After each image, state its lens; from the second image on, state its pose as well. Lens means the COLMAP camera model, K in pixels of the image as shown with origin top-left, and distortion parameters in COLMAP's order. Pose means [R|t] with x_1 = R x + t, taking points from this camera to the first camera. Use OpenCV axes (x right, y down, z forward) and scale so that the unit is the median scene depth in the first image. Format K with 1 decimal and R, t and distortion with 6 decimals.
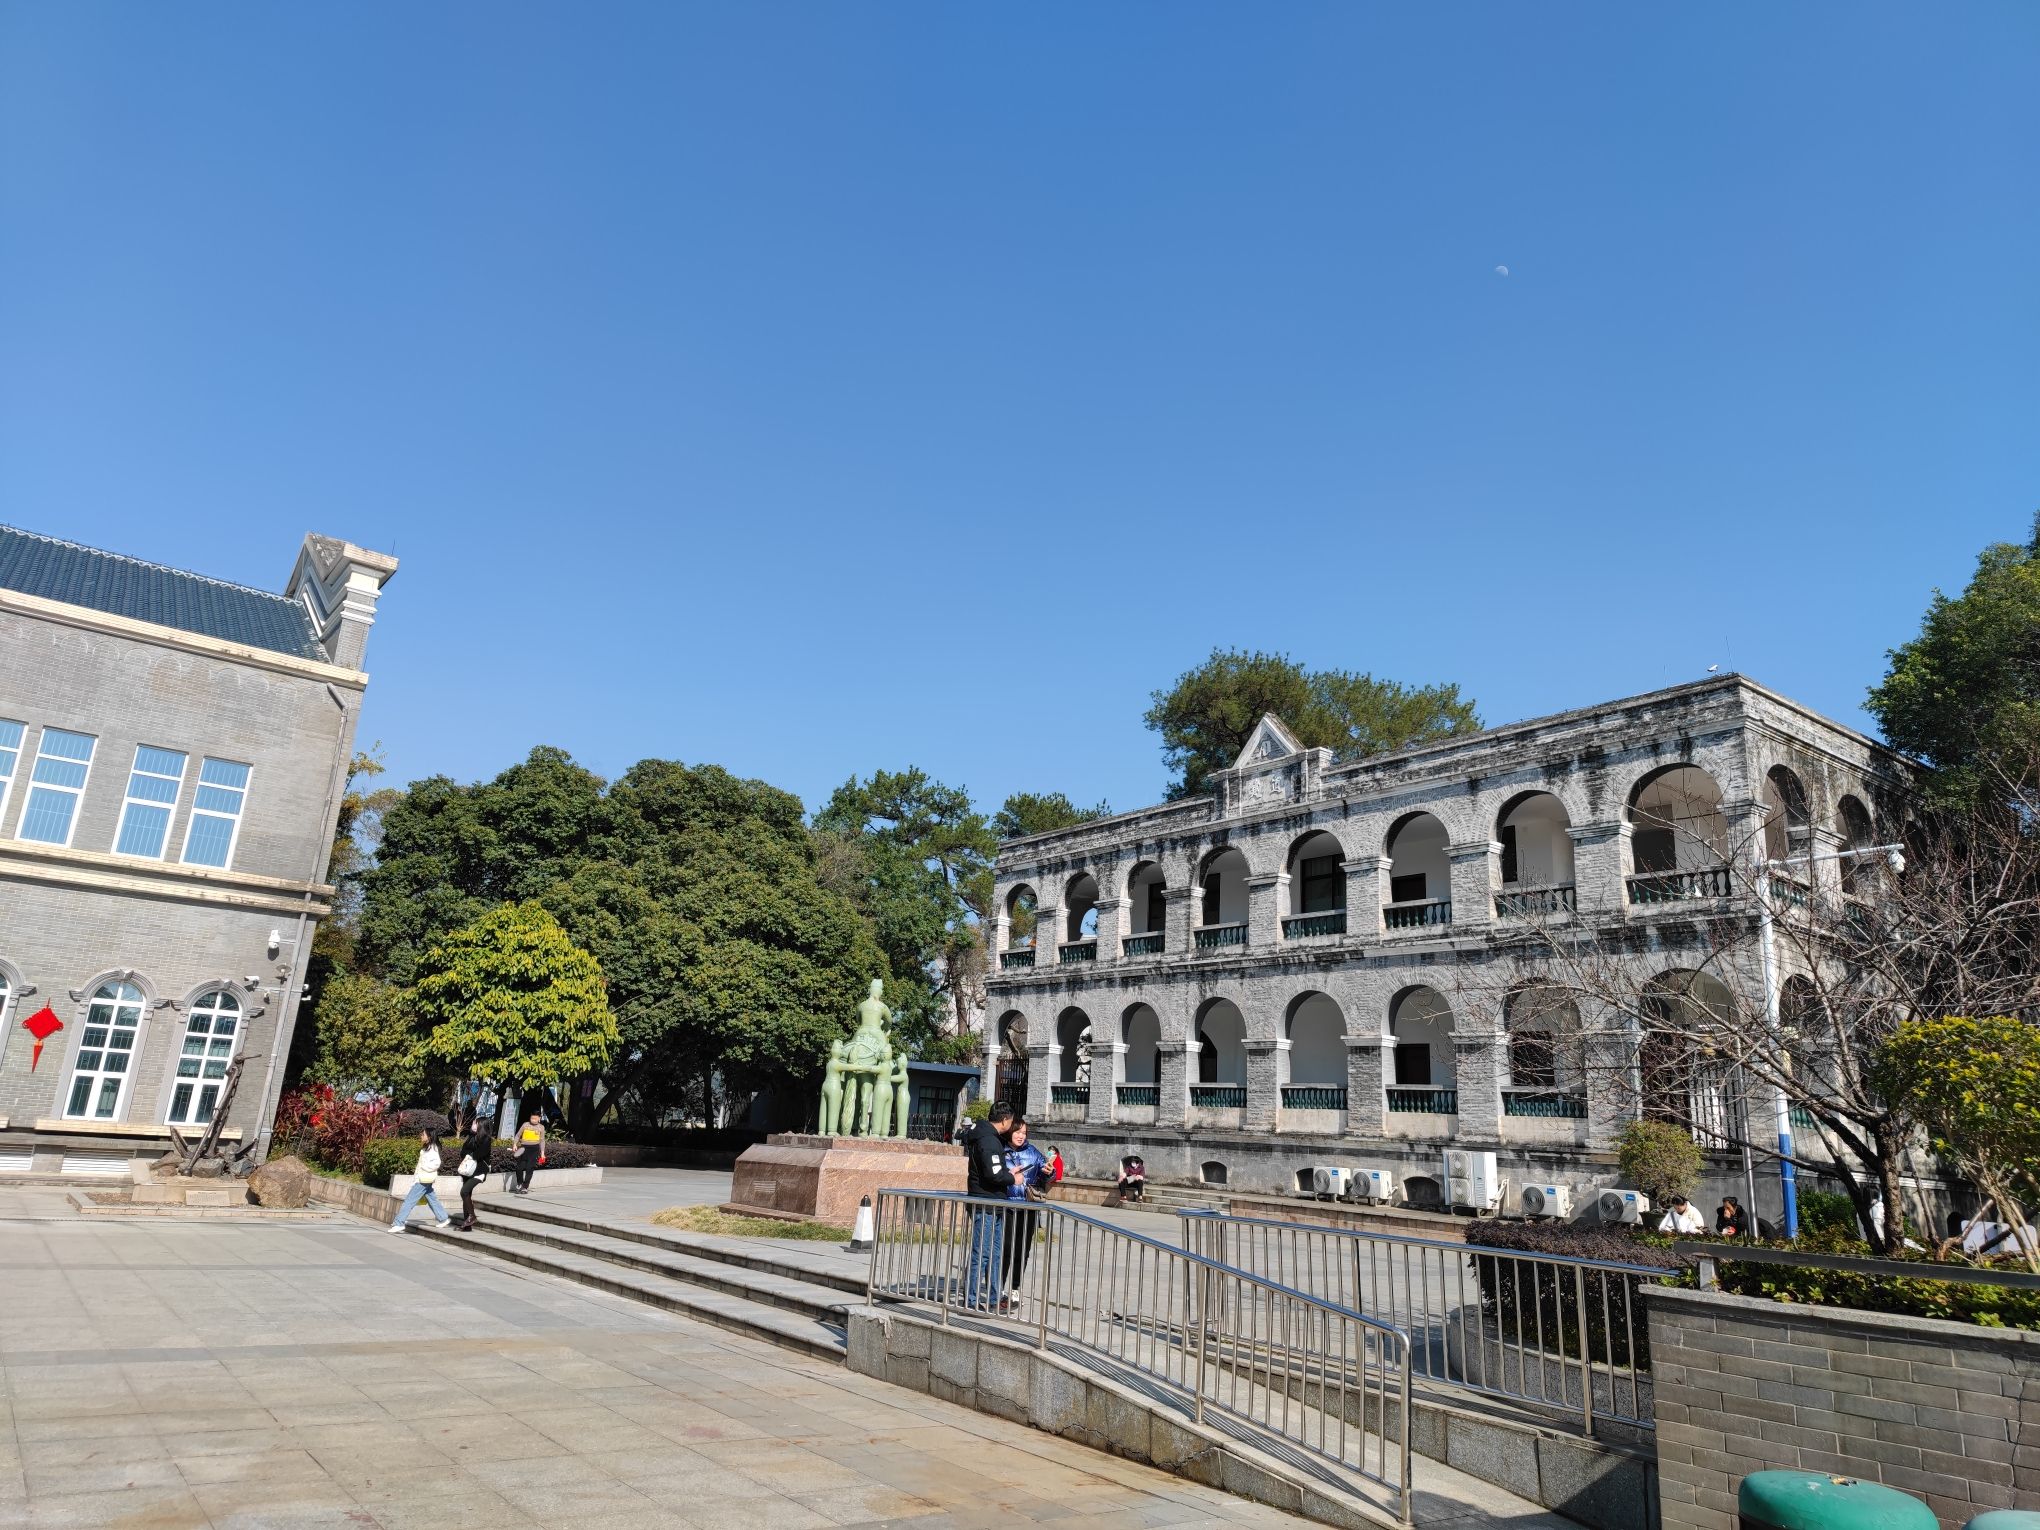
lens RADIAL K [[1349.3, 0, 1020.0], [0, 1349.3, 765.0], [0, 0, 1]] dist [0.091412, -0.080928]
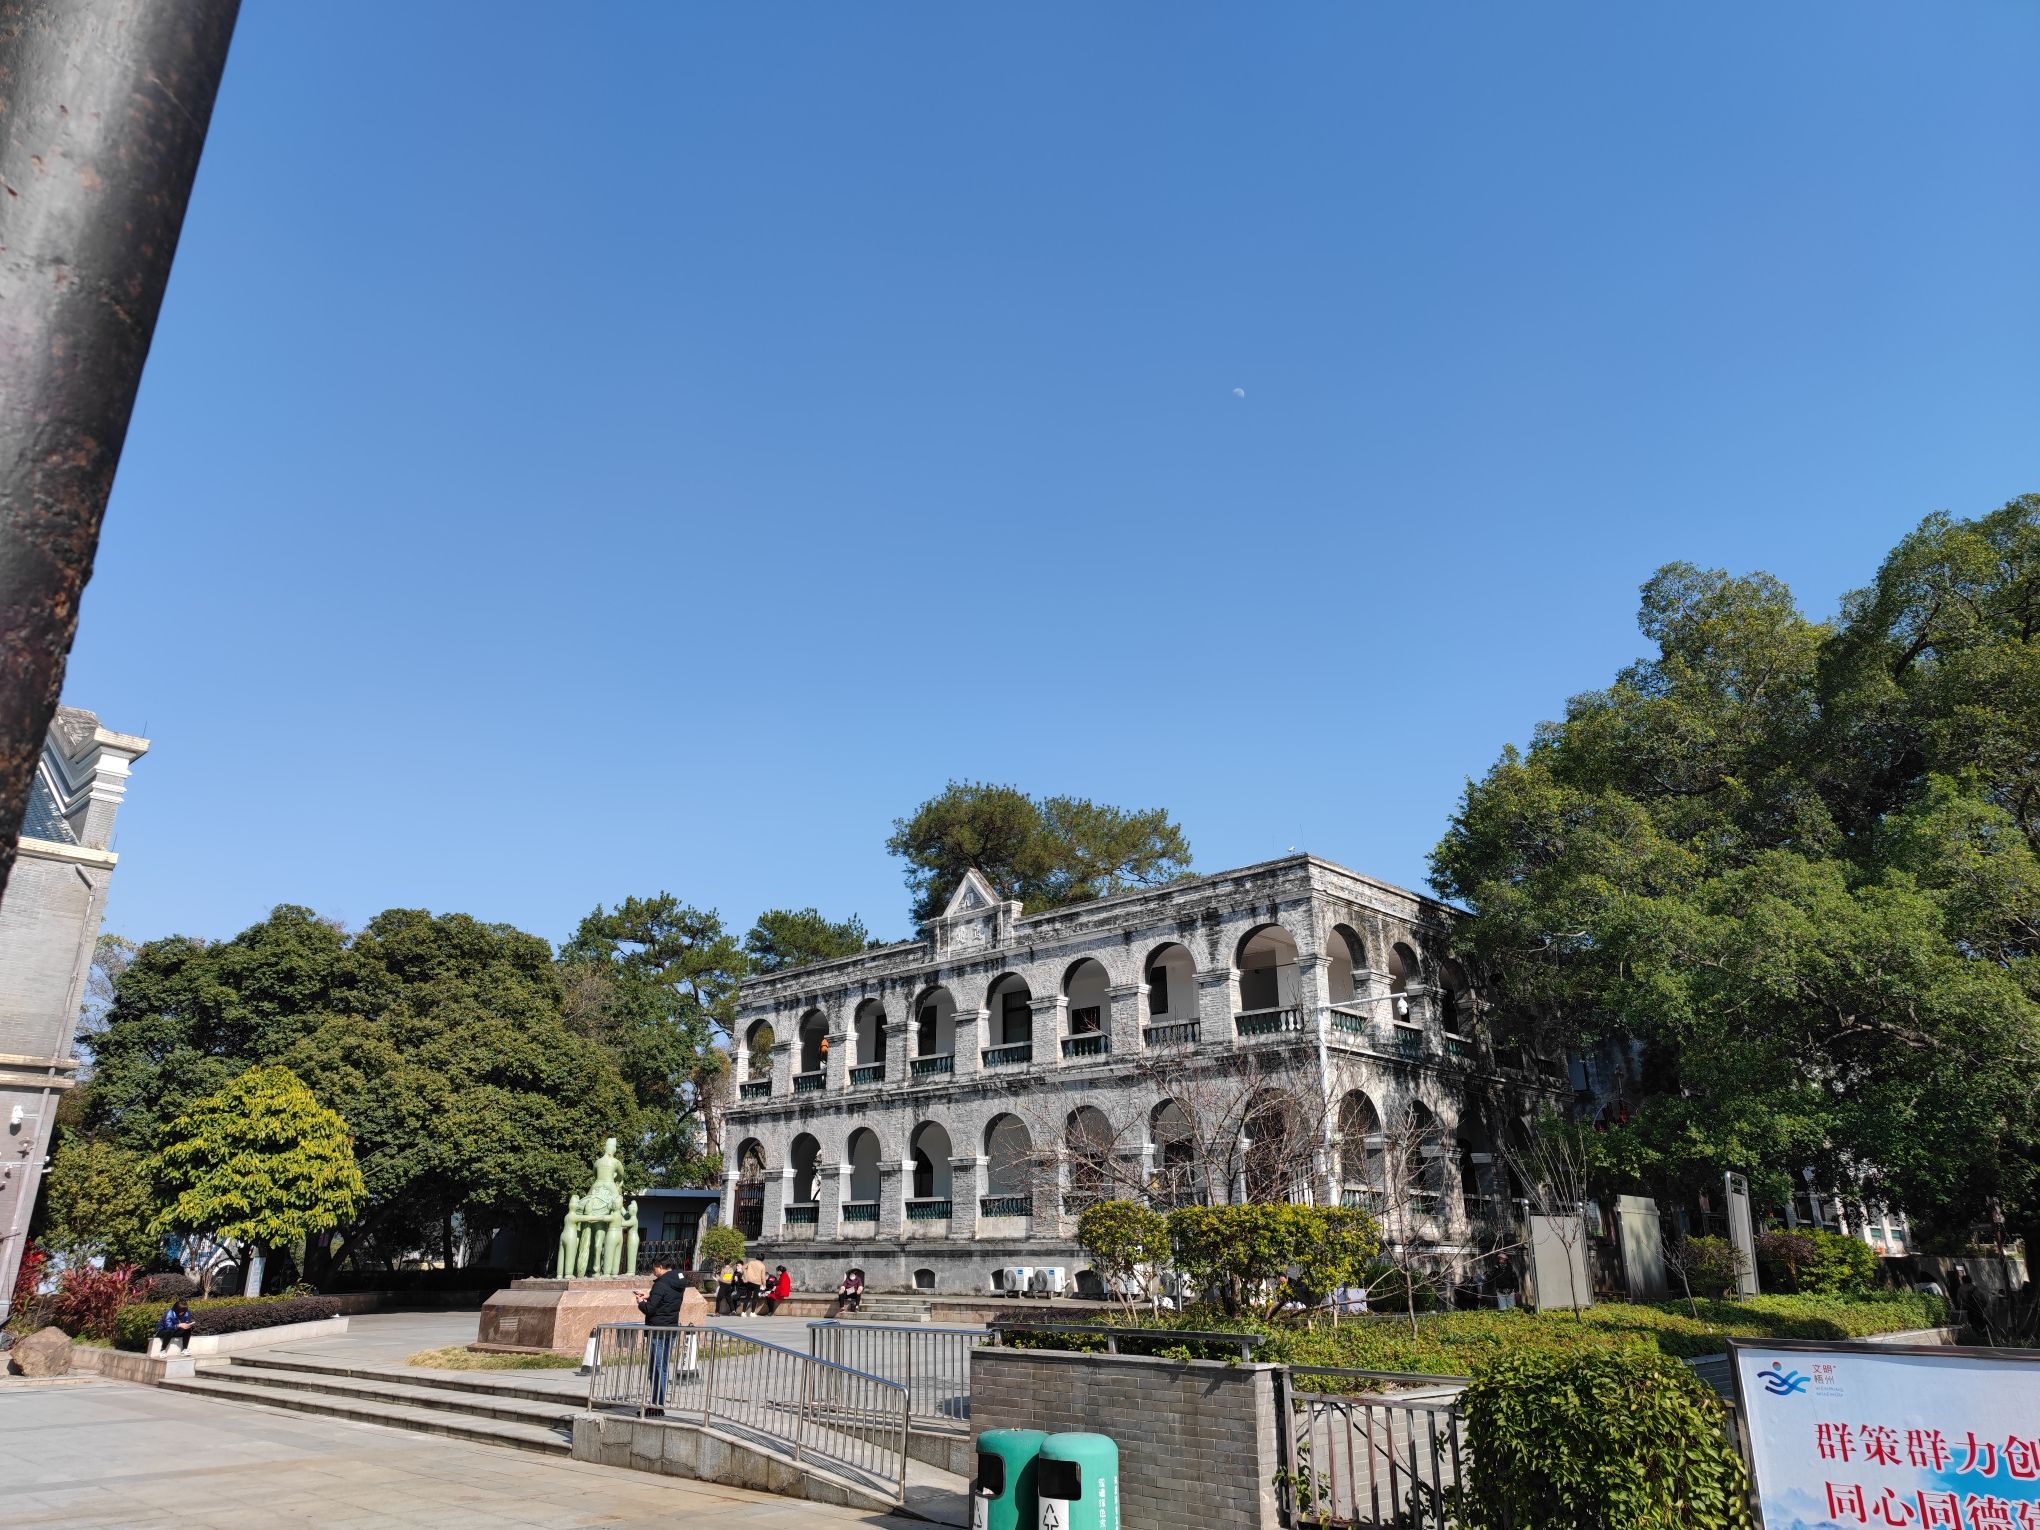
lens RADIAL K [[1349.3, 0, 1020.0], [0, 1349.3, 765.0], [0, 0, 1]] dist [0.091412, -0.080928]
pose [[0.985464, -0.003416, 0.169848, 0.030461], [0.014639, 0.997786, -0.064872, -0.057866], [-0.169250, 0.066416, 0.983333, -0.175912]]
